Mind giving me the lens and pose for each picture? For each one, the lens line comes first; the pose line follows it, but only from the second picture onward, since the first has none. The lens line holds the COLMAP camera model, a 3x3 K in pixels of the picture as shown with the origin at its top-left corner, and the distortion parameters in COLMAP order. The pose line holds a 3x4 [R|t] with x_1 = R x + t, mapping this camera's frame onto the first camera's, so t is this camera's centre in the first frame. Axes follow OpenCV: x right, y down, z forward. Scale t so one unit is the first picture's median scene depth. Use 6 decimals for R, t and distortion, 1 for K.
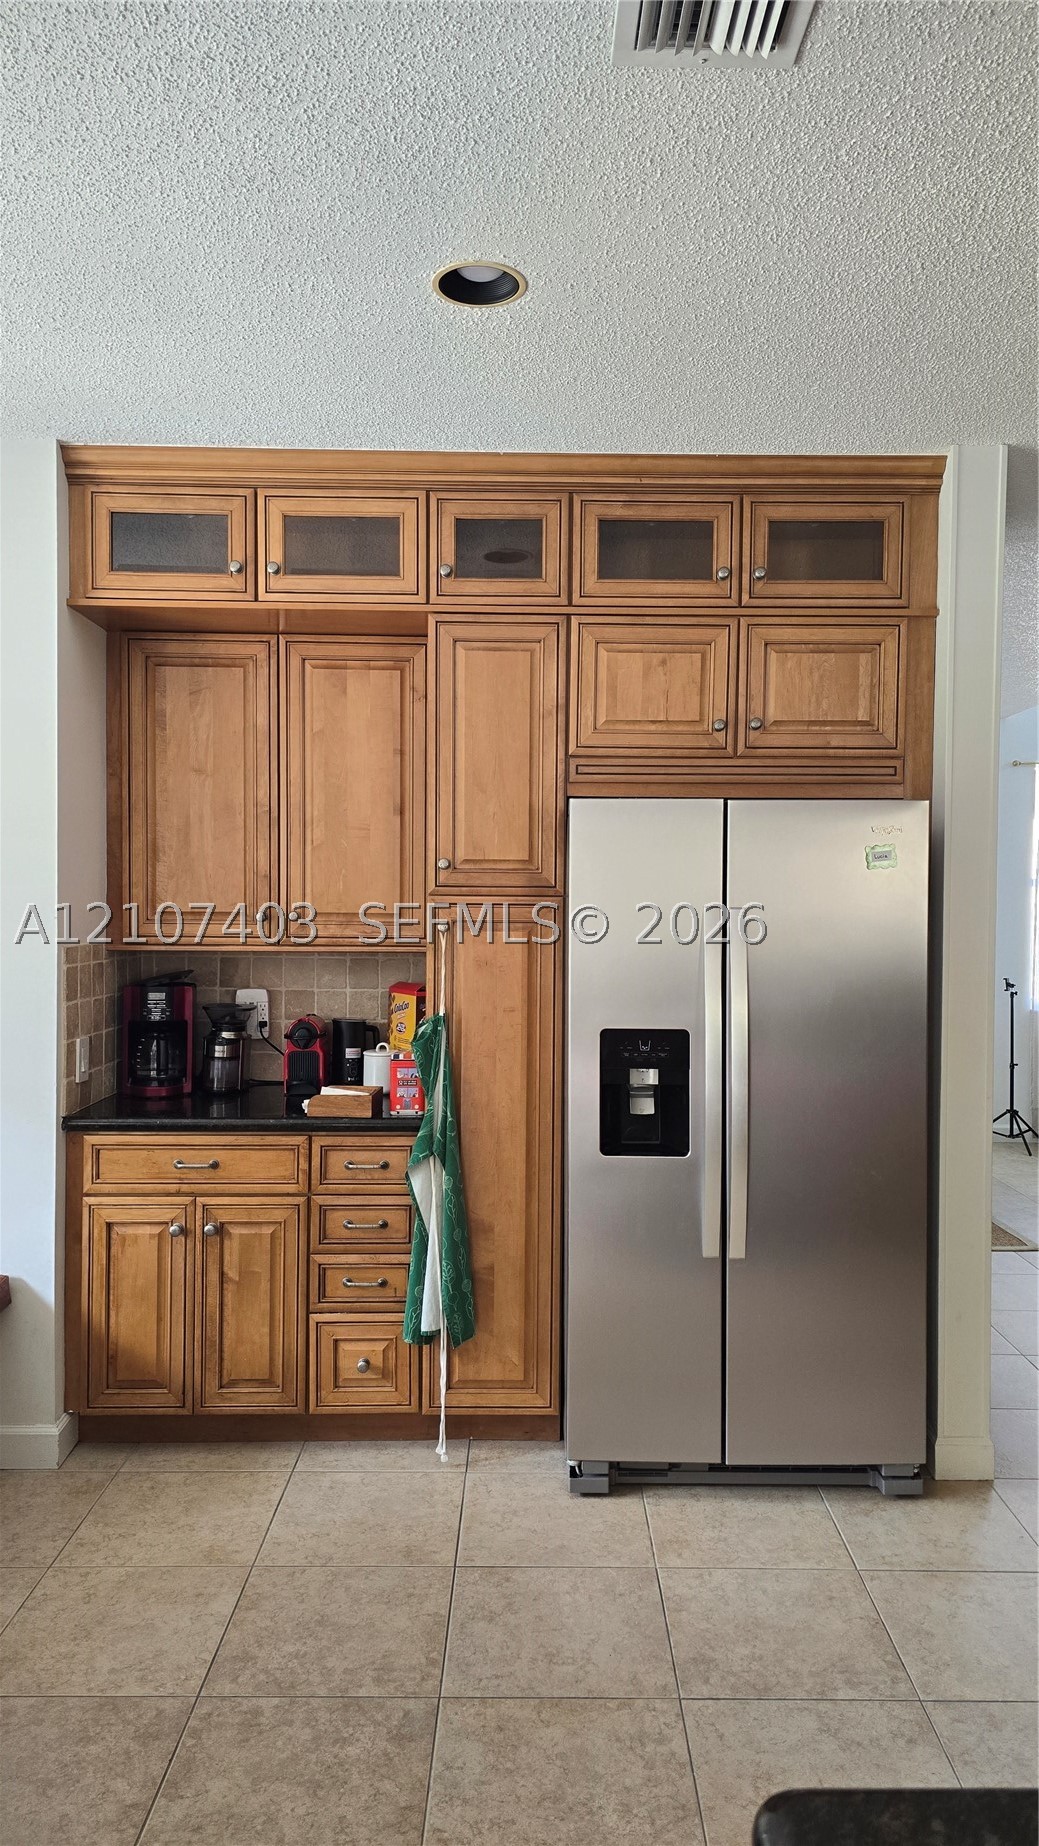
lens RADIAL K [[1235.5, 0, 521.5], [0, 1235.5, 932.9], [0, 0, 1]] dist [0.040544, 0.000239]
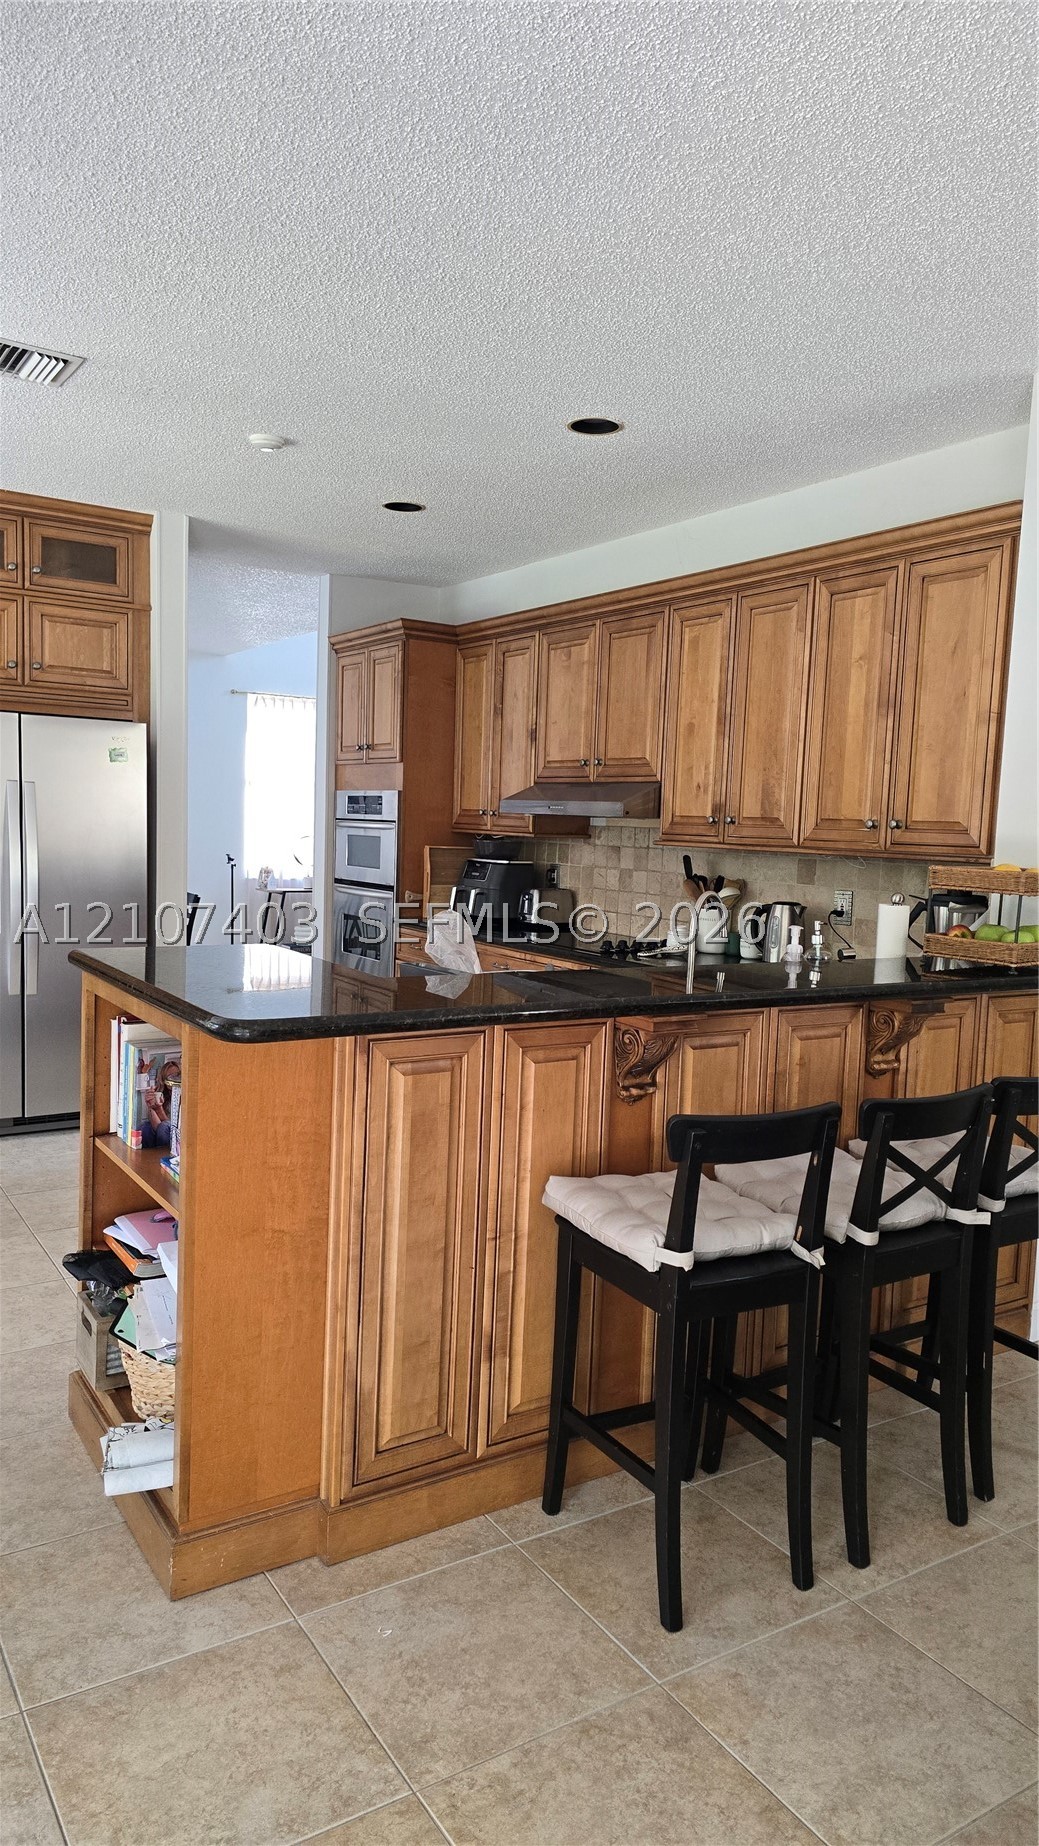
lens RADIAL K [[1235.5, 0, 527.4], [0, 1235.5, 934.0], [0, 0, 1]] dist [0.040544, 0.000239]
pose [[0.837515, -0.028707, 0.545659, -0.163168], [-0.014055, 0.997157, 0.074032, 0.045410], [-0.546233, -0.069672, 0.834731, -0.692003]]
